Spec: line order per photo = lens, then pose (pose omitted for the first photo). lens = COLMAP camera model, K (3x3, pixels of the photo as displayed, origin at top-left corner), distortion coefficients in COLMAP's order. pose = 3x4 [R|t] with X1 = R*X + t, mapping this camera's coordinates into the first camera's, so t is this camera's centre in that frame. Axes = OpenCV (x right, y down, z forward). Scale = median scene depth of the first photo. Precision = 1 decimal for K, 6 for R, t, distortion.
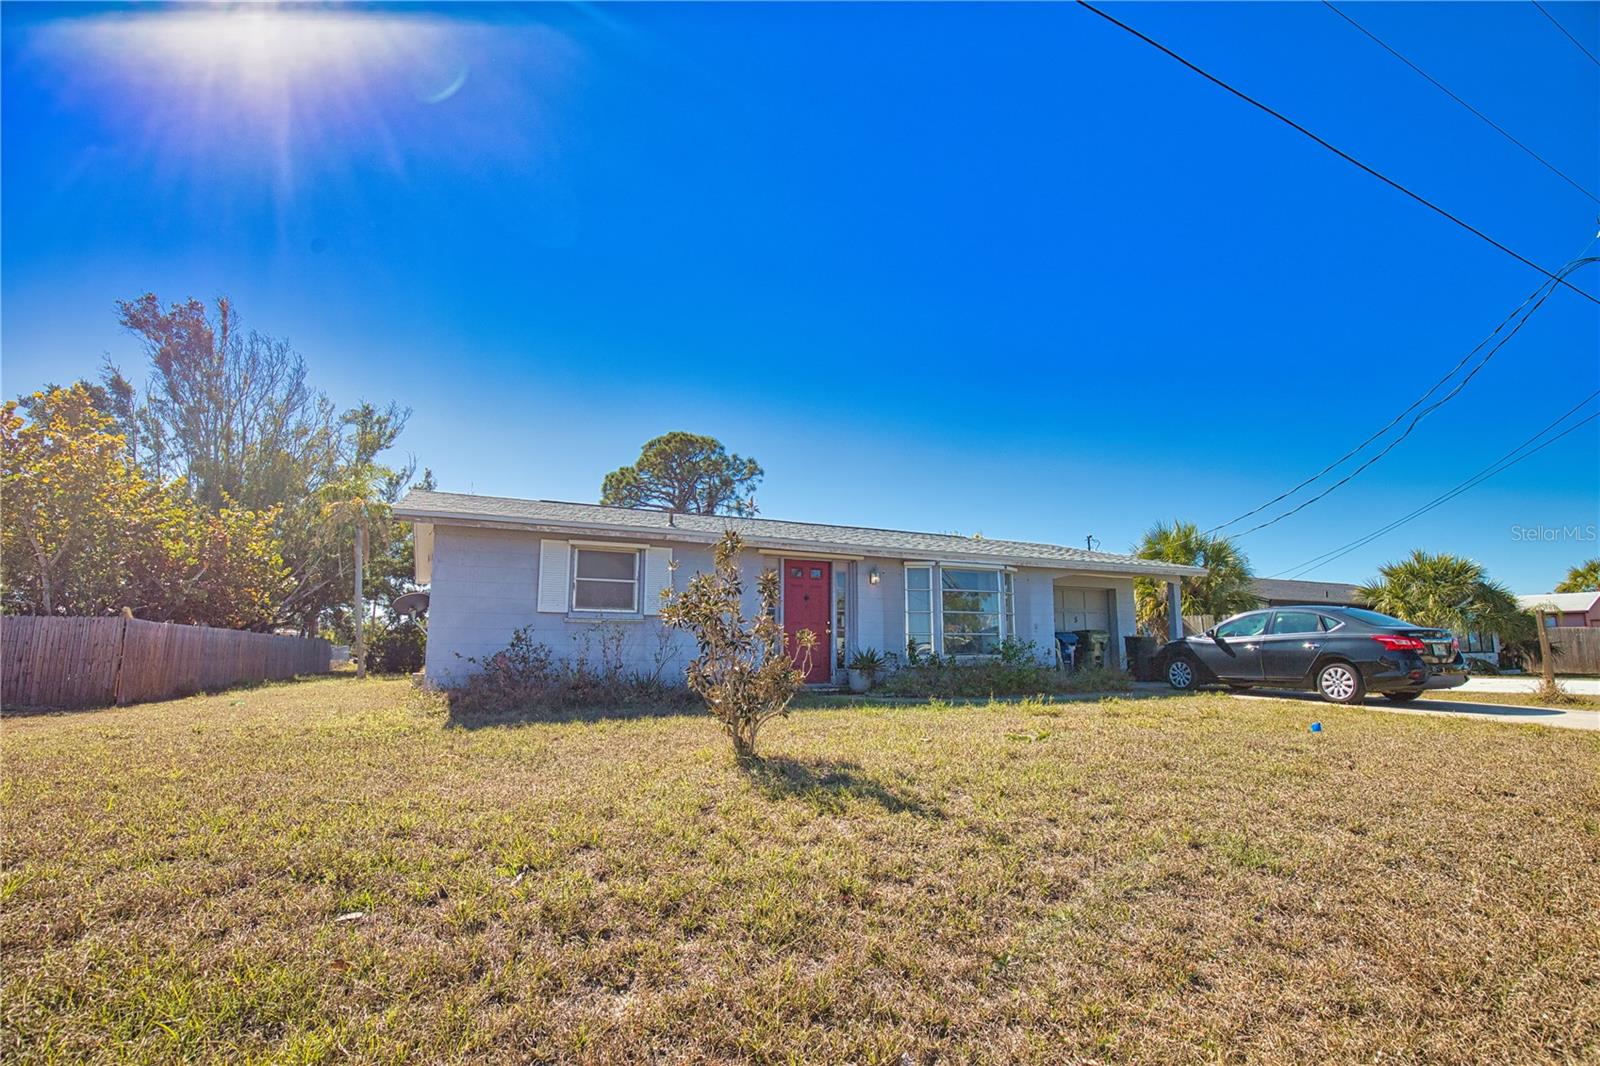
lens RADIAL K [[732.3, 0, 799.5], [0, 732.3, 533.5], [0, 0, 1]] dist [-0.033831, 0.006172]
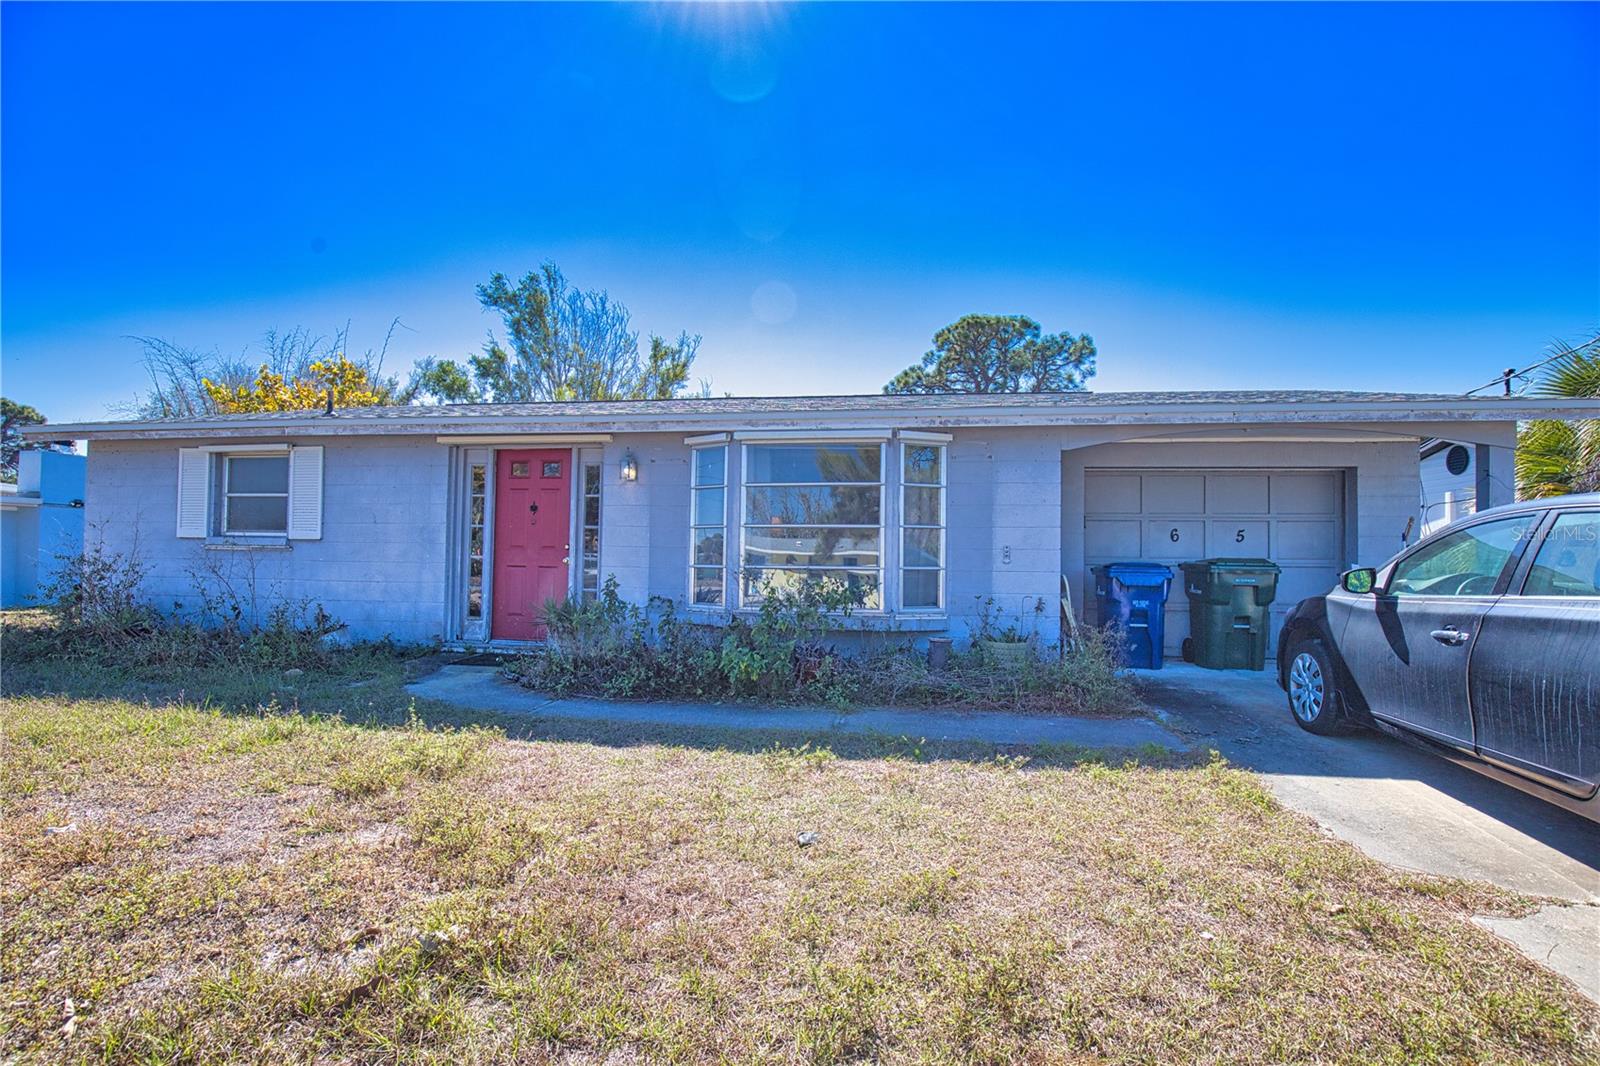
lens RADIAL K [[732.3, 0, 802.8], [0, 732.3, 542.1], [0, 0, 1]] dist [-0.033831, 0.006172]
pose [[0.823236, -0.004562, -0.567681, 0.487203], [0.077168, 0.991585, 0.103939, 0.060053], [0.562430, -0.129374, 0.816661, 0.529804]]
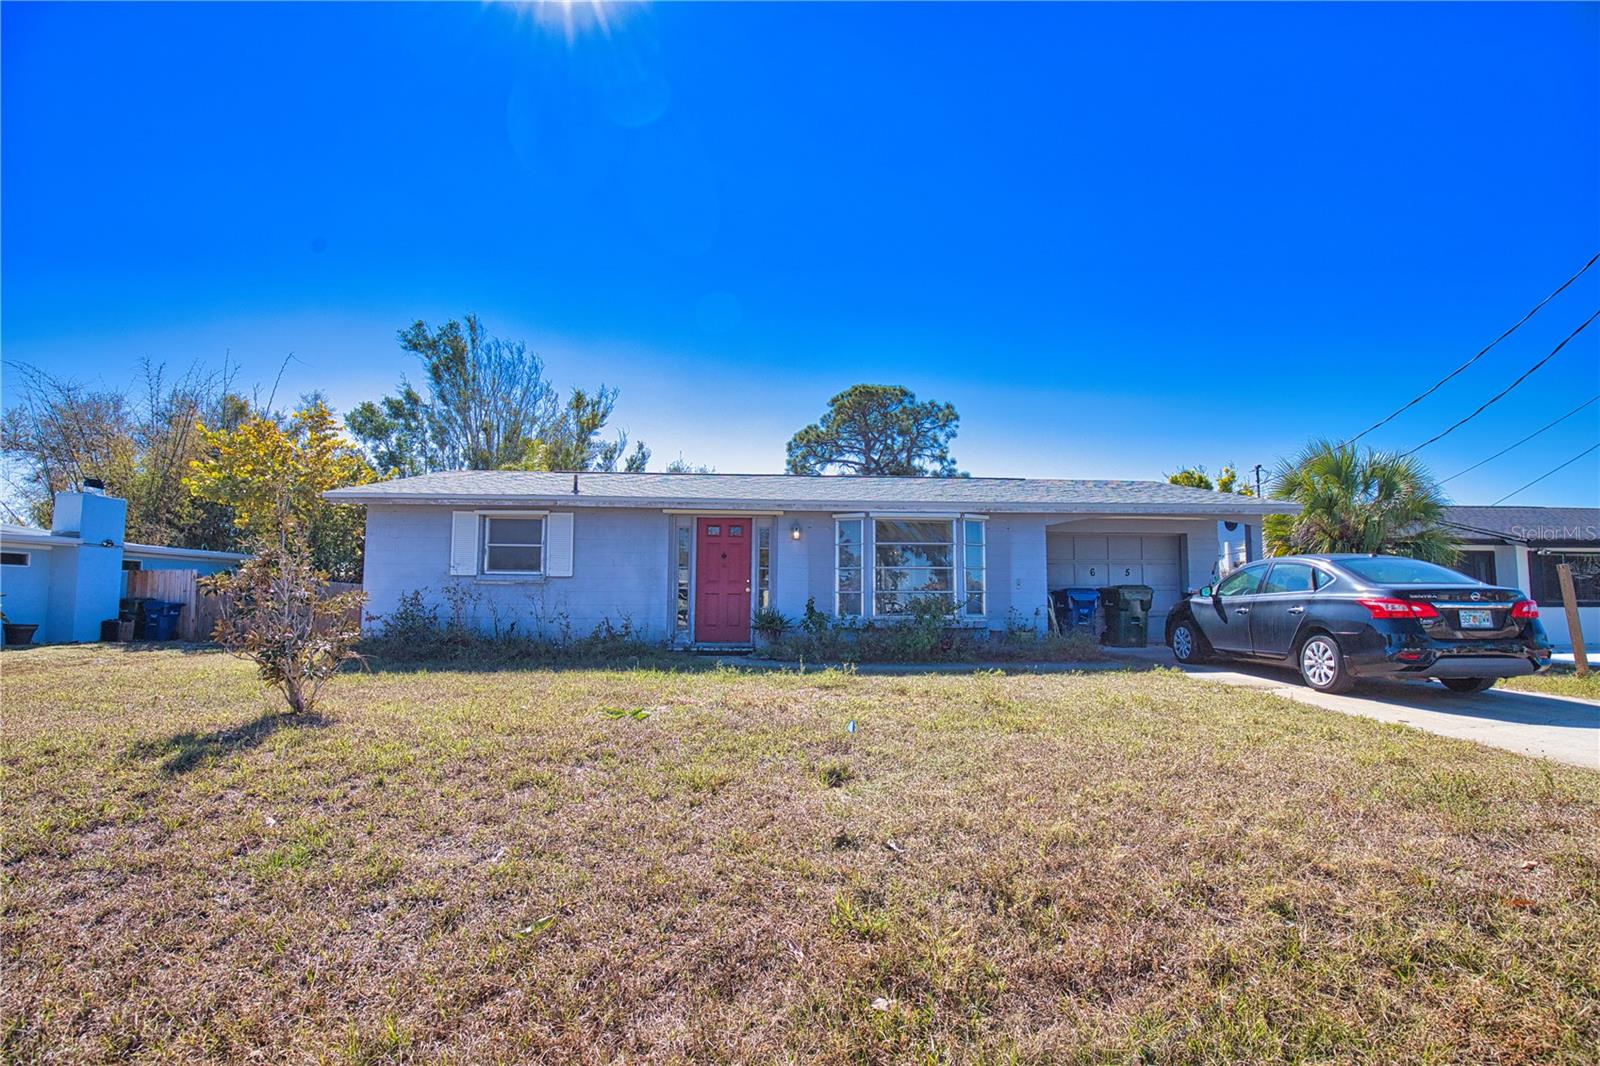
lens RADIAL K [[732.3, 0, 800.6], [0, 732.3, 530.5], [0, 0, 1]] dist [-0.033831, 0.006172]
pose [[0.924443, -0.033936, -0.379808, 0.415207], [0.058013, 0.996954, 0.052124, 0.007495], [0.376882, -0.070220, 0.923596, 0.117474]]
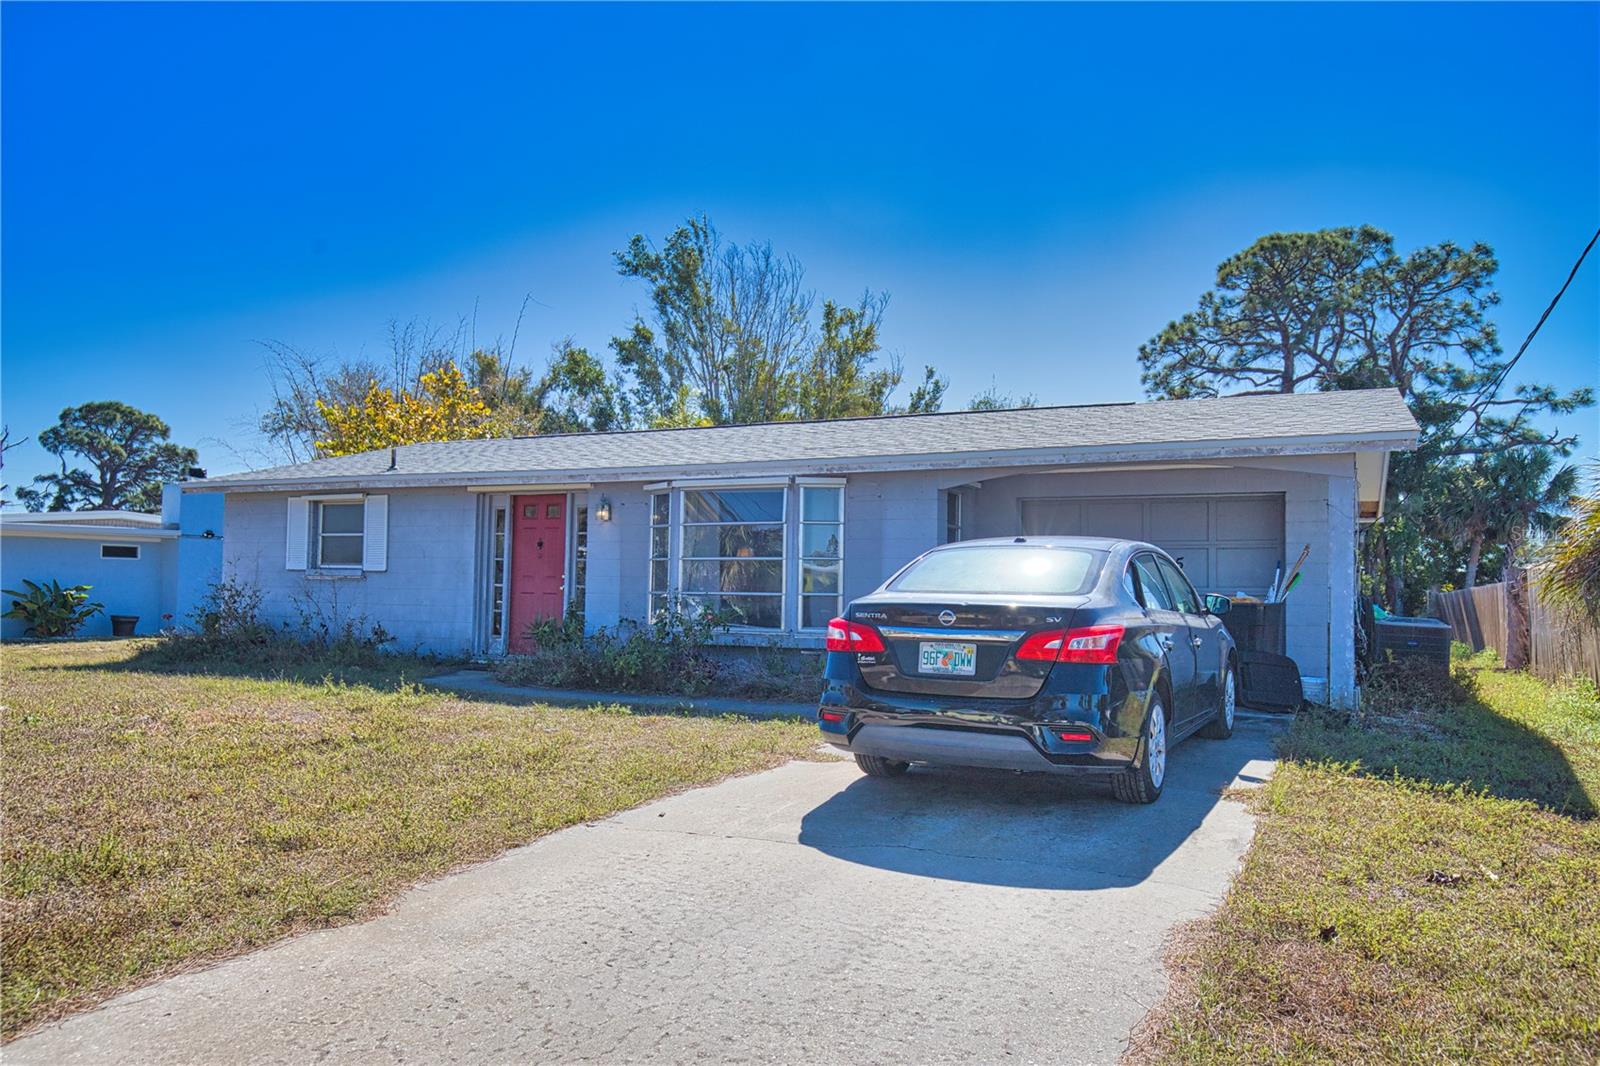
lens RADIAL K [[1122.1, 0, 796.8], [0, 1122.1, 533.3], [0, 0, 1]] dist [0.000124, 0.017460]
pose [[0.615782, -0.031879, -0.787271, 0.942611], [0.108981, 0.993023, 0.045031, 0.046573], [0.780343, -0.113527, 0.614960, 0.430242]]
